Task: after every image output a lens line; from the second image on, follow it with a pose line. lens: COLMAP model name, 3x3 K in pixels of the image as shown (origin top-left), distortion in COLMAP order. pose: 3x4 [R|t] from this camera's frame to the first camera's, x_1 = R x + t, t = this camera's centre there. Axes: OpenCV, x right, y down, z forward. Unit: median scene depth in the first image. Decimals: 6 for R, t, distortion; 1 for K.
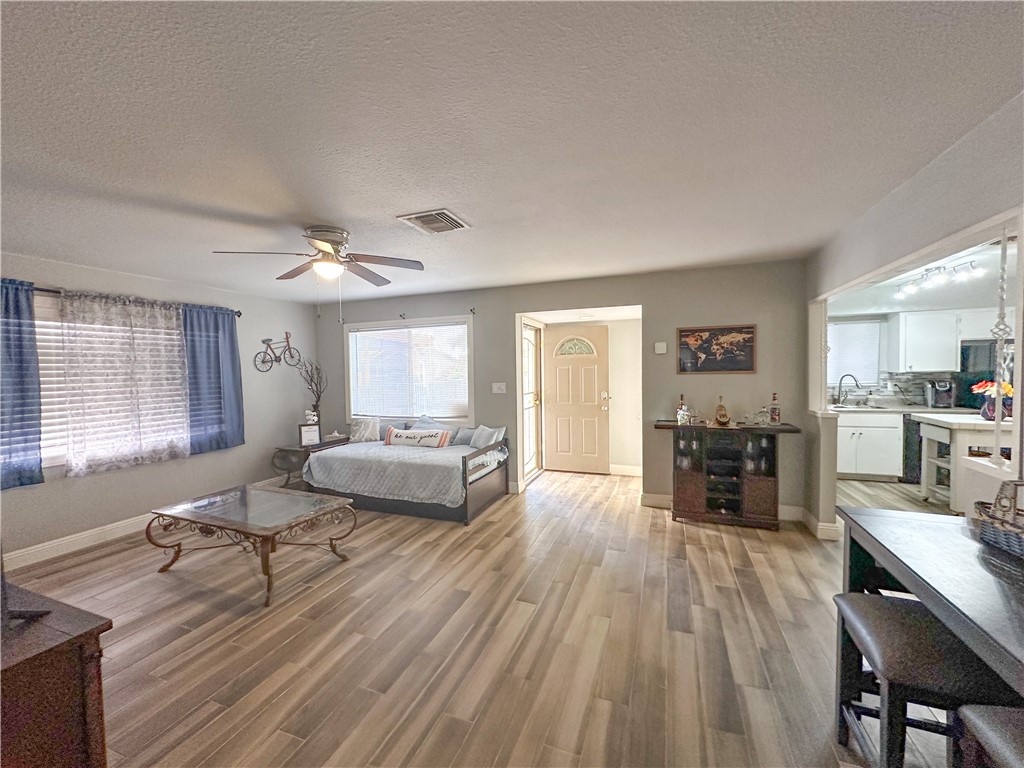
lens RADIAL K [[408.1, 0, 510.2], [0, 408.1, 384.1], [0, 0, 1]] dist [-0.002330, 0.000086]
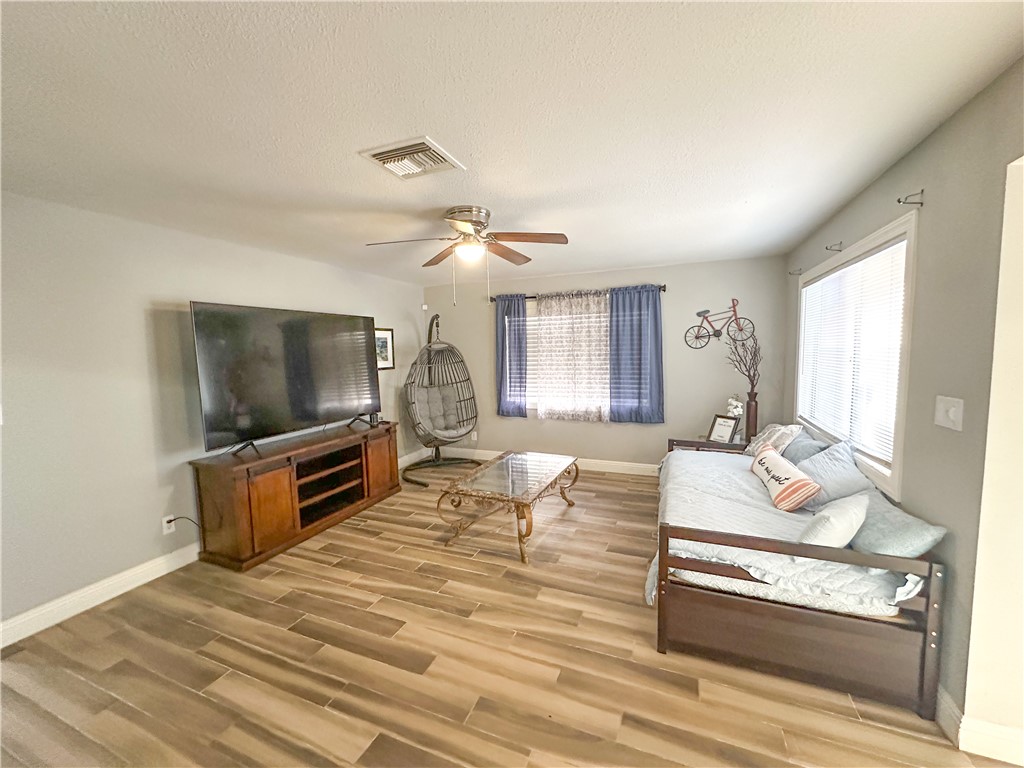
lens RADIAL K [[408.1, 0, 511.3], [0, 408.1, 384.4], [0, 0, 1]] dist [-0.002330, 0.000086]
pose [[-0.019720, 0.108759, -0.993873, 0.377154], [-0.015972, 0.993905, 0.109079, -0.054421], [0.999678, 0.018025, -0.017863, 0.778136]]
